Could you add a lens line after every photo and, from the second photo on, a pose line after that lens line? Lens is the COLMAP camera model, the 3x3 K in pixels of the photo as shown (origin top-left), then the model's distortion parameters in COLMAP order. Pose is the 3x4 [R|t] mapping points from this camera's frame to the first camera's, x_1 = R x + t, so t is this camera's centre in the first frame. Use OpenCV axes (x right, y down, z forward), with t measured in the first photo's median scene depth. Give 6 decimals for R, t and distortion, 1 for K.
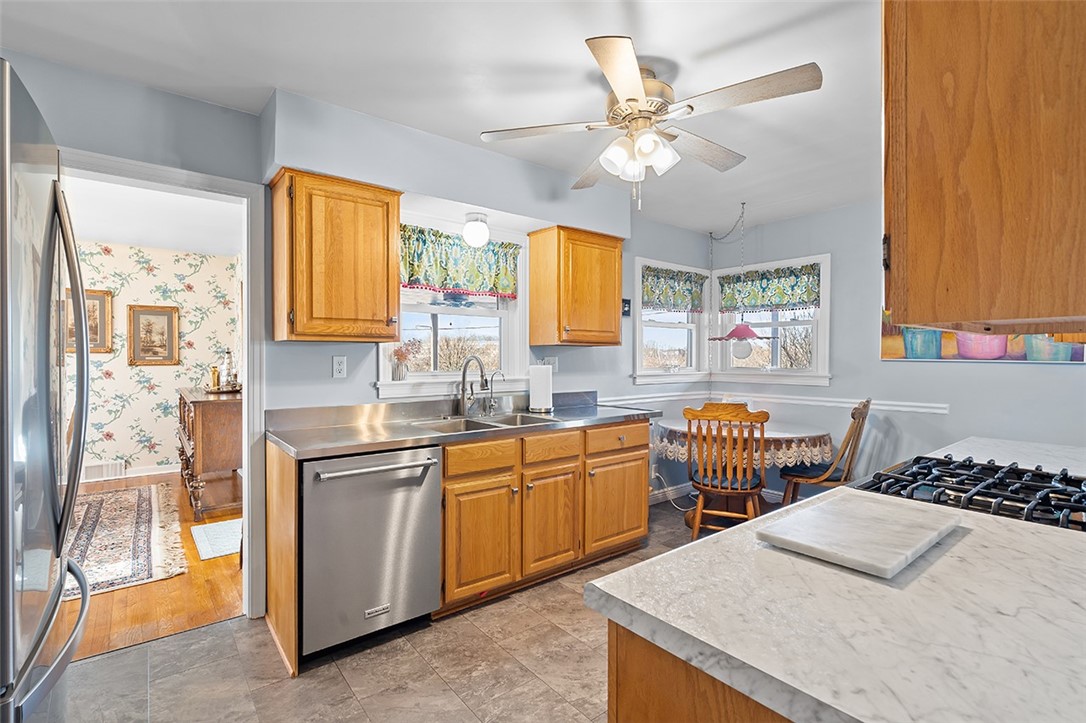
lens RADIAL K [[500.1, 0, 538.0], [0, 500.1, 362.7], [0, 0, 1]] dist [-0.009404, 0.005845]
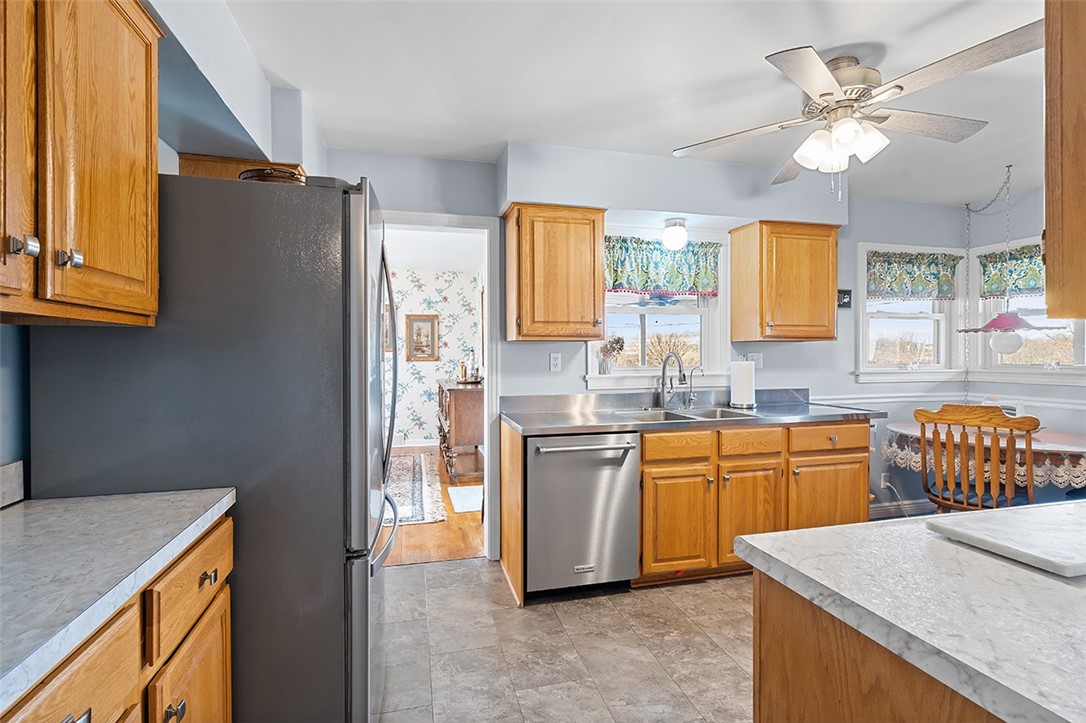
lens RADIAL K [[500.1, 0, 539.8], [0, 500.1, 358.0], [0, 0, 1]] dist [-0.009404, 0.005845]
pose [[0.914617, -0.000569, -0.404320, 0.050707], [-0.000511, 0.999997, -0.002564, 0.002116], [0.404320, 0.002552, 0.914614, -0.105519]]
